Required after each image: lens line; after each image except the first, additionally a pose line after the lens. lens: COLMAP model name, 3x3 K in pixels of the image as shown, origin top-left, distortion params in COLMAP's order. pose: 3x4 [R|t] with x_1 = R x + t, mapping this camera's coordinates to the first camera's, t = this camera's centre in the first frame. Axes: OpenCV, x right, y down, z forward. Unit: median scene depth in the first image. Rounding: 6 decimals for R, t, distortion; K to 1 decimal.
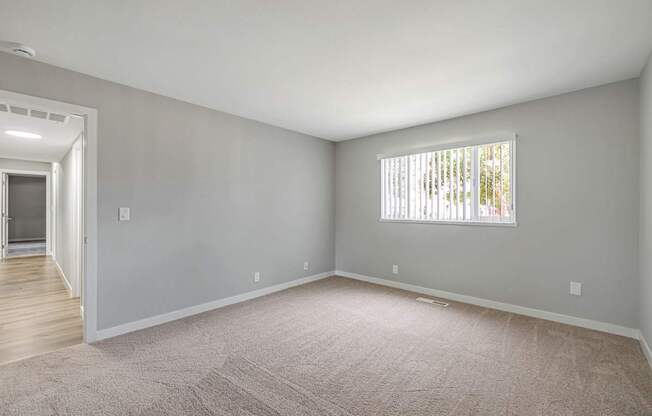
lens RADIAL K [[275.7, 0, 326.0], [0, 275.7, 208.0], [0, 0, 1]] dist [0.000280, -0.000121]
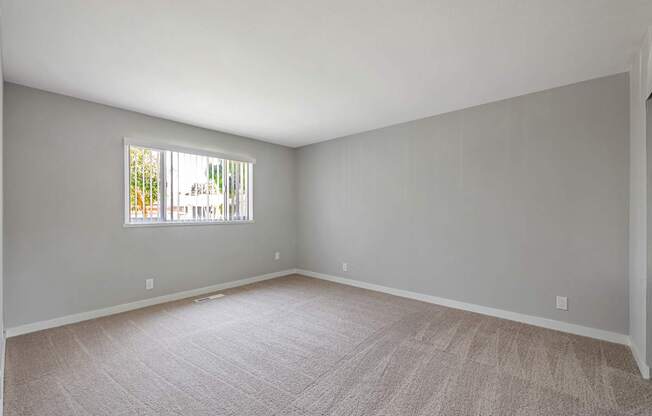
lens RADIAL K [[270.9, 0, 320.8], [0, 270.9, 217.8], [0, 0, 1]] dist [0.000039, 0.000186]
pose [[-0.010209, -0.026744, 0.999590, -0.671845], [-0.008651, 0.999607, 0.026656, -0.002318], [-0.999910, -0.008375, -0.010436, 0.595388]]
